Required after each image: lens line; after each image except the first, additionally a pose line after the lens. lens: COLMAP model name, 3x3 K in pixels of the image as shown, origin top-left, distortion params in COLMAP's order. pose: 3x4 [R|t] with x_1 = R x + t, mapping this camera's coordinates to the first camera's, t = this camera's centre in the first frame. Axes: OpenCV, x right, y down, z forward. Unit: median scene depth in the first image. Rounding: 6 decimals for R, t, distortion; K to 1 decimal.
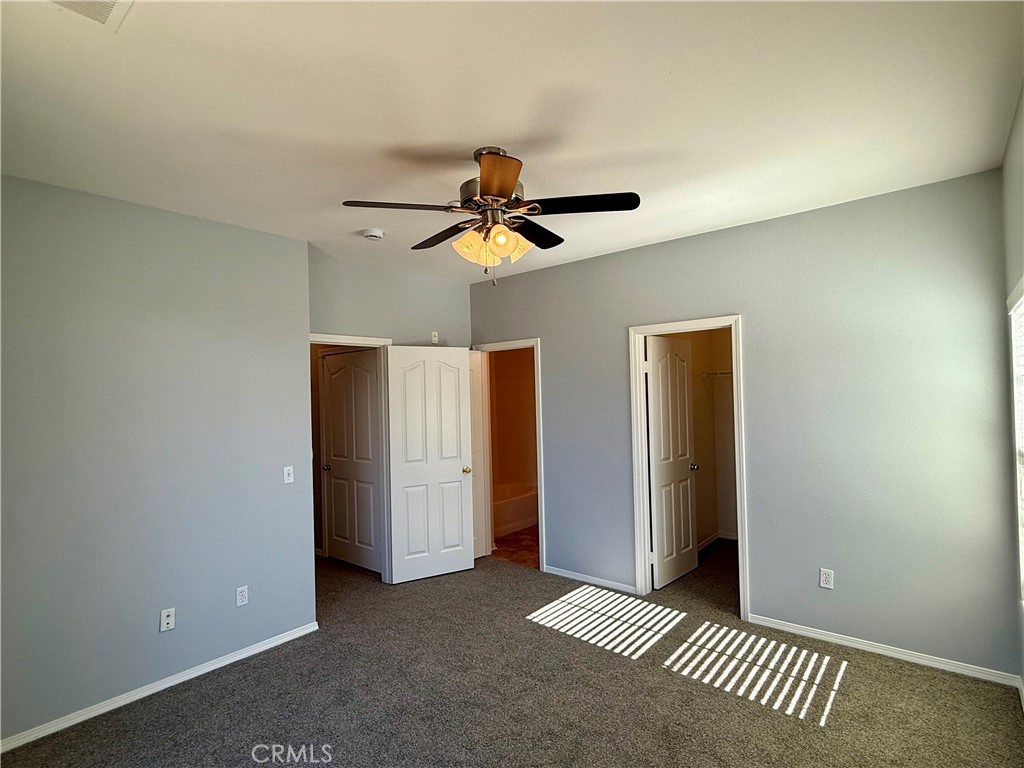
lens RADIAL K [[526.2, 0, 512.0], [0, 526.2, 384.0], [0, 0, 1]] dist [0.004039, 0.000230]
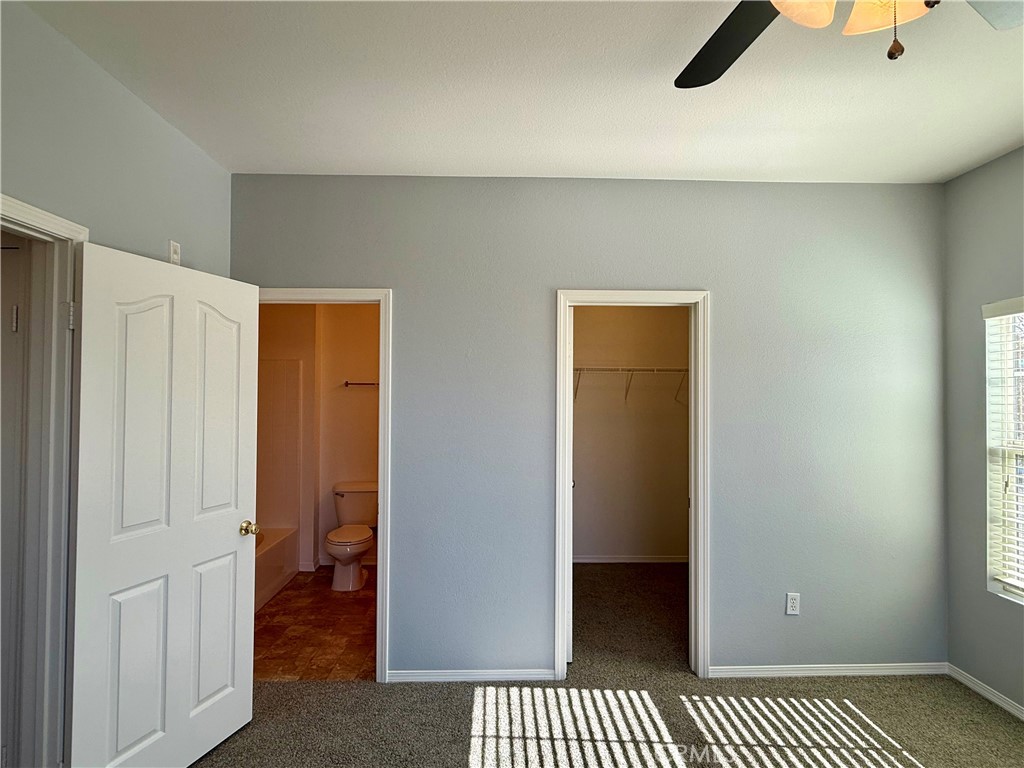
lens RADIAL K [[526.2, 0, 512.0], [0, 526.2, 384.0], [0, 0, 1]] dist [0.004039, 0.000230]
pose [[0.742794, 0.042293, 0.668183, -0.278299], [-0.036046, 0.999082, -0.023167, 0.033887], [-0.668549, -0.006877, 0.743636, 0.532056]]
